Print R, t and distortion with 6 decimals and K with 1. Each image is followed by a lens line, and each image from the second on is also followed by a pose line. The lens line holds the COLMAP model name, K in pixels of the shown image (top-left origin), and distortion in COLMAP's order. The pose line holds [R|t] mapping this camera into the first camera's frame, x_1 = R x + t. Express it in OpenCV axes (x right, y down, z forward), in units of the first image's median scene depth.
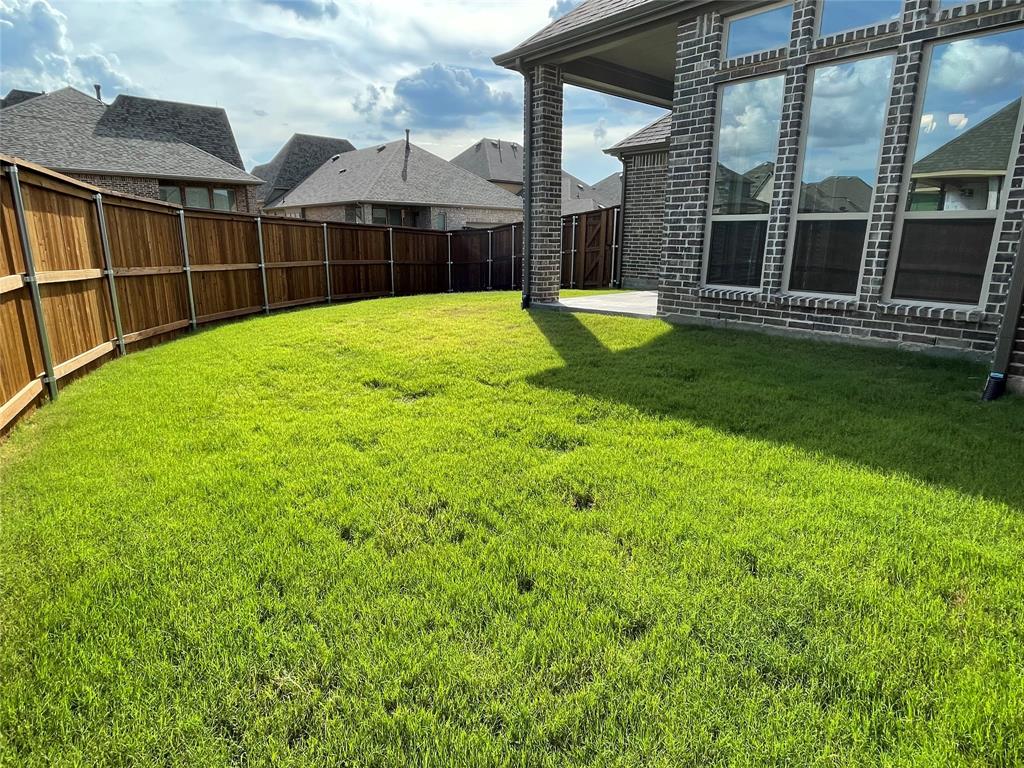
lens RADIAL K [[576.0, 0, 512.7], [0, 576.0, 383.9], [0, 0, 1]] dist [-0.004622, 0.000211]
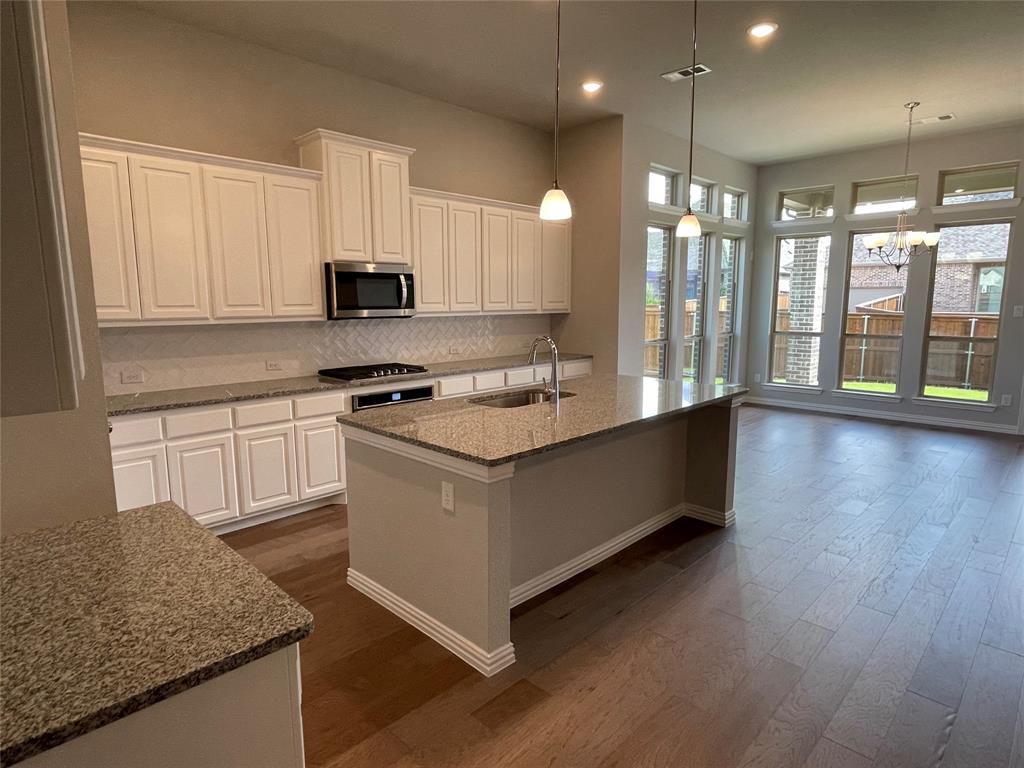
lens RADIAL K [[576.0, 0, 508.1], [0, 576.0, 382.4], [0, 0, 1]] dist [-0.004622, 0.000211]
pose [[0.064313, 0.133884, -0.988908, 0.780223], [-0.240719, 0.963779, 0.114827, -0.099479], [0.968462, 0.230664, 0.094212, 0.195244]]
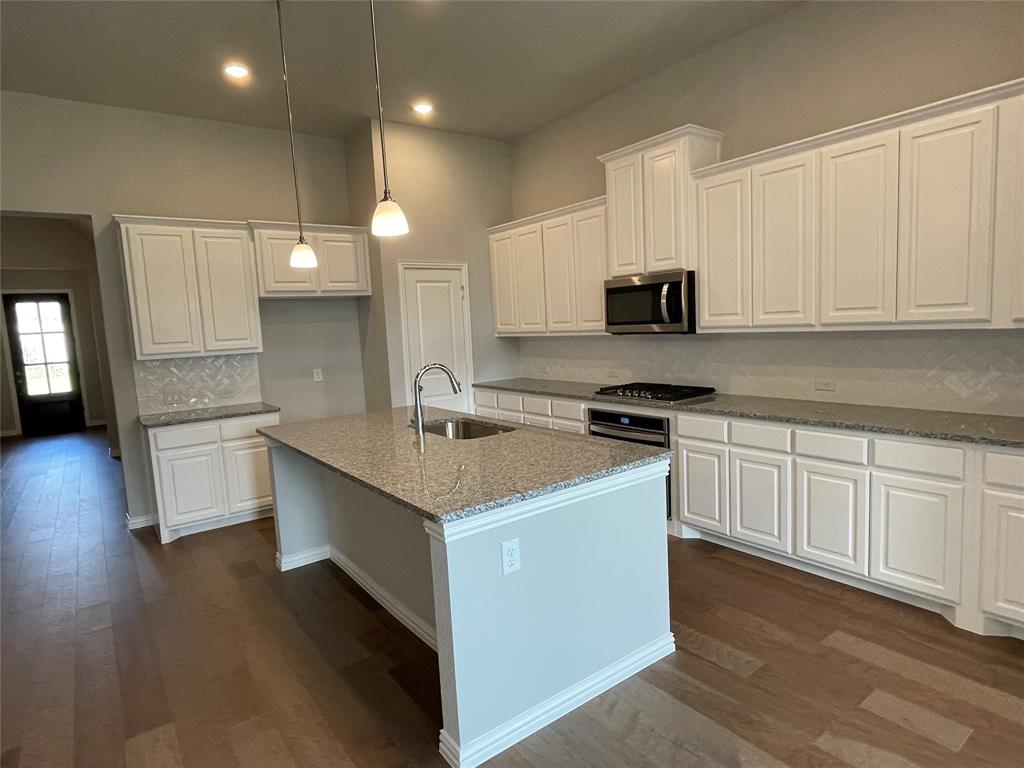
lens RADIAL K [[576.0, 0, 502.8], [0, 576.0, 381.5], [0, 0, 1]] dist [-0.004622, 0.000211]
pose [[-0.994914, 0.031138, 0.095799, 0.468443], [0.062348, 0.937317, 0.342856, -0.168689], [-0.079118, 0.347085, -0.934490, 0.460490]]
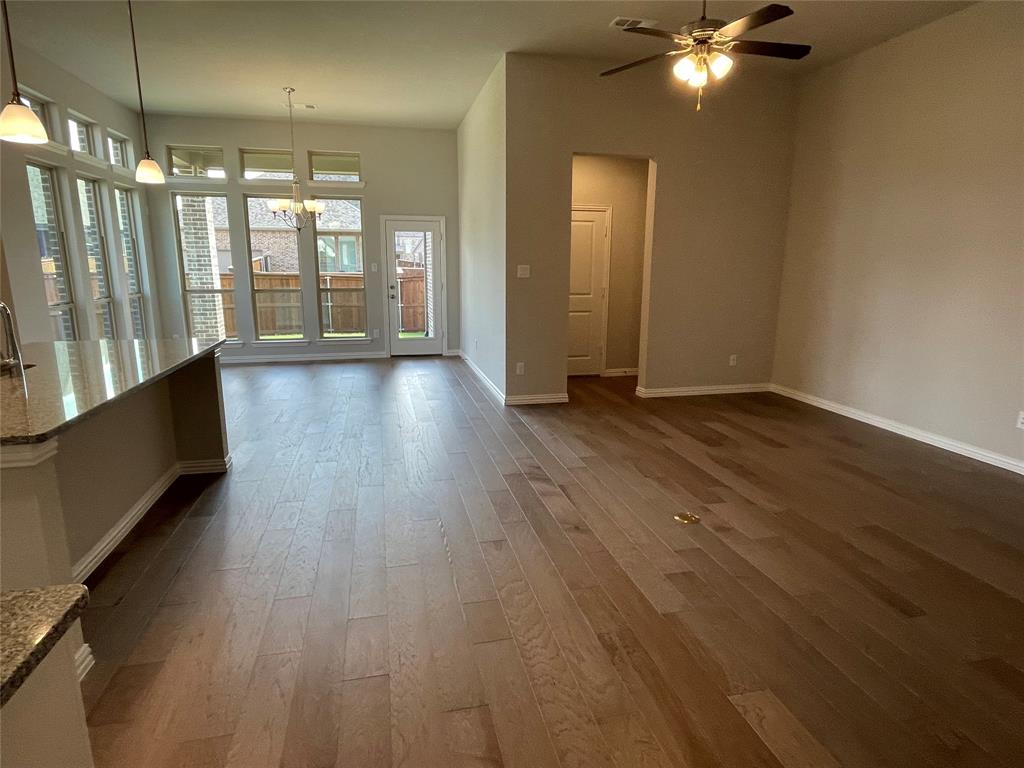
lens RADIAL K [[576.0, 0, 512.6], [0, 576.0, 384.7], [0, 0, 1]] dist [-0.004622, 0.000211]
pose [[0.881100, 0.093474, -0.463601, 0.779986], [-0.113155, 0.993468, -0.014750, -0.080225], [0.459194, 0.065455, 0.885921, 0.141121]]
